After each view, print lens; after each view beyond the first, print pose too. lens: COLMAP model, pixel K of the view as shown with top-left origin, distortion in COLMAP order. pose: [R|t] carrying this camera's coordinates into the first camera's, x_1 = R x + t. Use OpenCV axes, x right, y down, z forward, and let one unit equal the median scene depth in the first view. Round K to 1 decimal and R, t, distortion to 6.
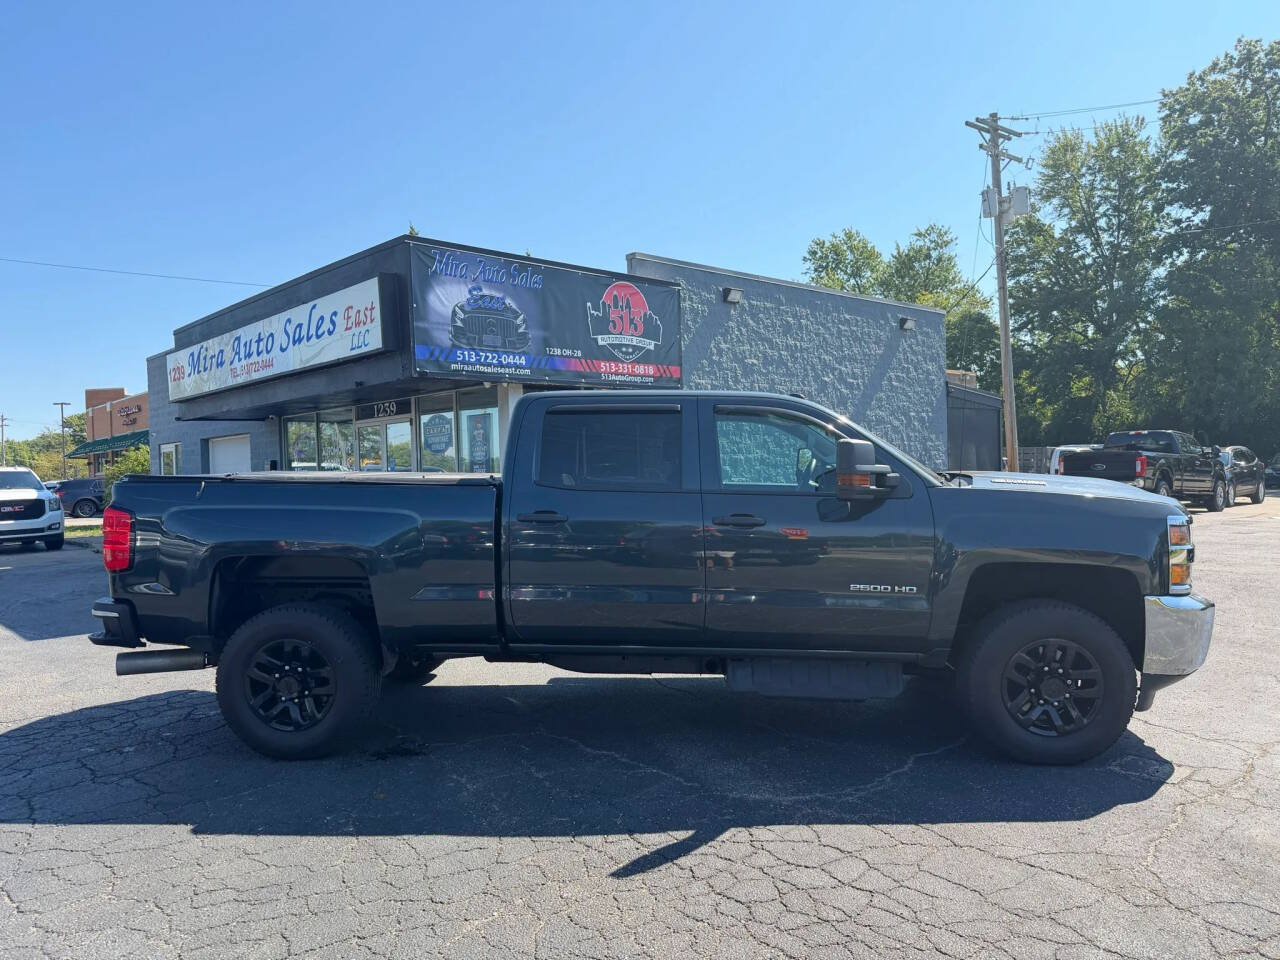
lens RADIAL K [[916.2, 0, 645.8], [0, 916.2, 503.6], [0, 0, 1]] dist [0.024290, -0.038405]
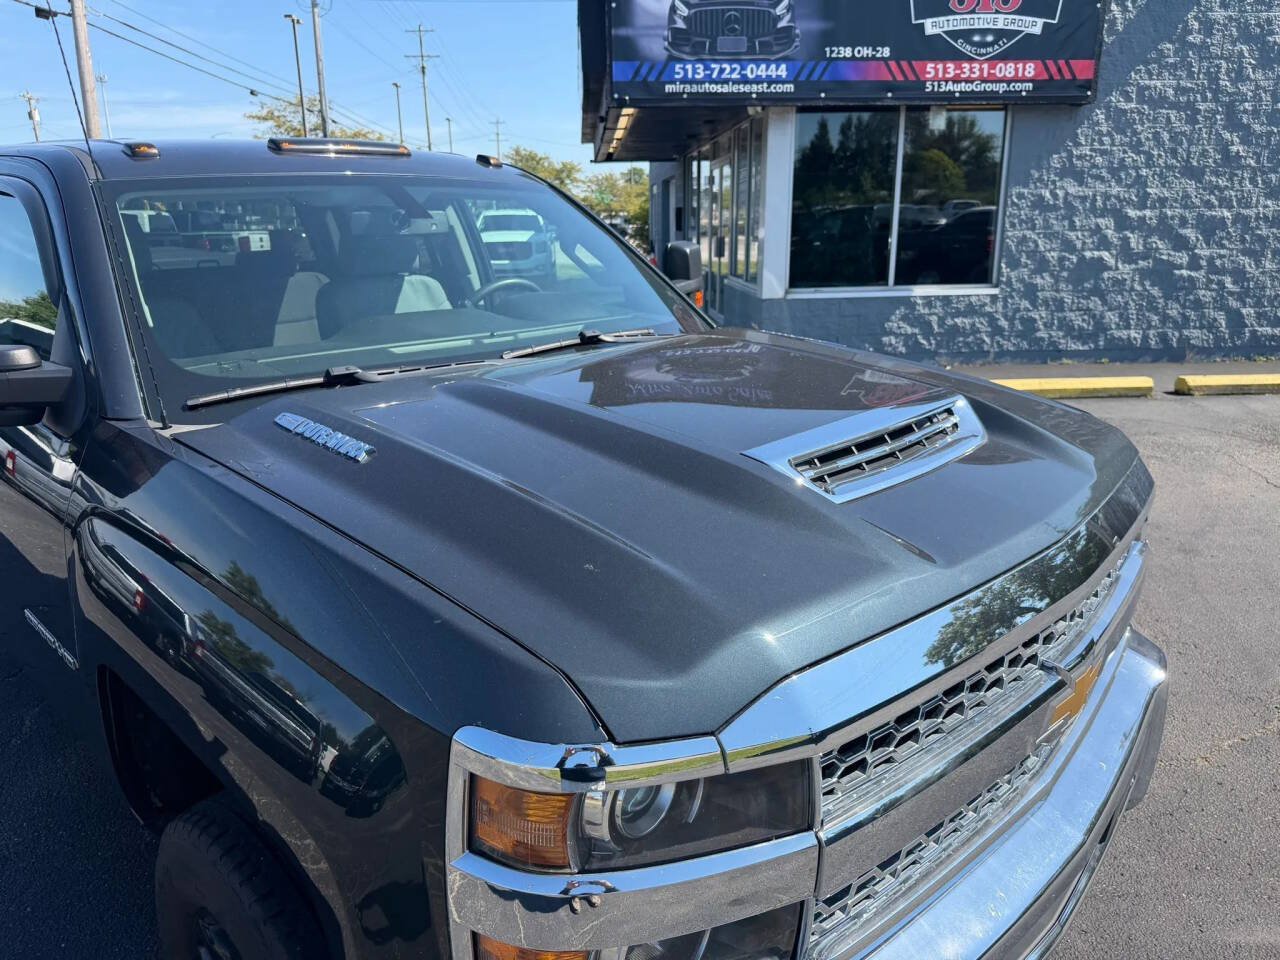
lens RADIAL K [[916.2, 0, 662.9], [0, 916.2, 477.6], [0, 0, 1]] dist [0.024290, -0.038405]
pose [[0.762065, 0.193402, -0.617943, 0.256798], [-0.032912, 0.964686, 0.261337, -0.032728], [0.646664, -0.178818, 0.741519, 0.322499]]
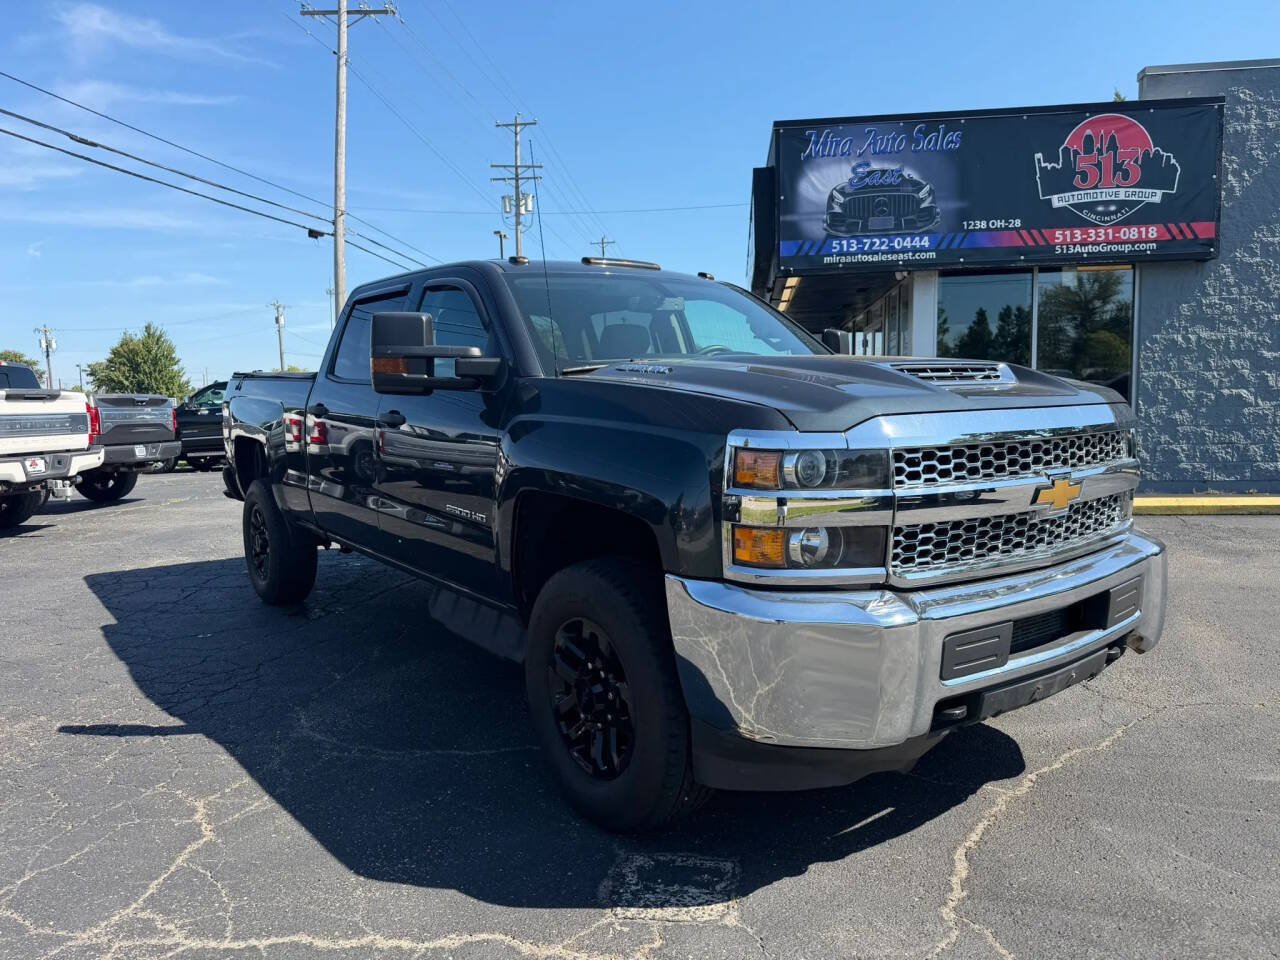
lens RADIAL K [[916.2, 0, 642.7], [0, 916.2, 482.2], [0, 0, 1]] dist [0.024290, -0.038405]
pose [[0.626559, 0.076681, -0.775593, 0.324496], [-0.026835, 0.996681, 0.076860, 0.002813], [0.778912, -0.027345, 0.626537, 0.242838]]
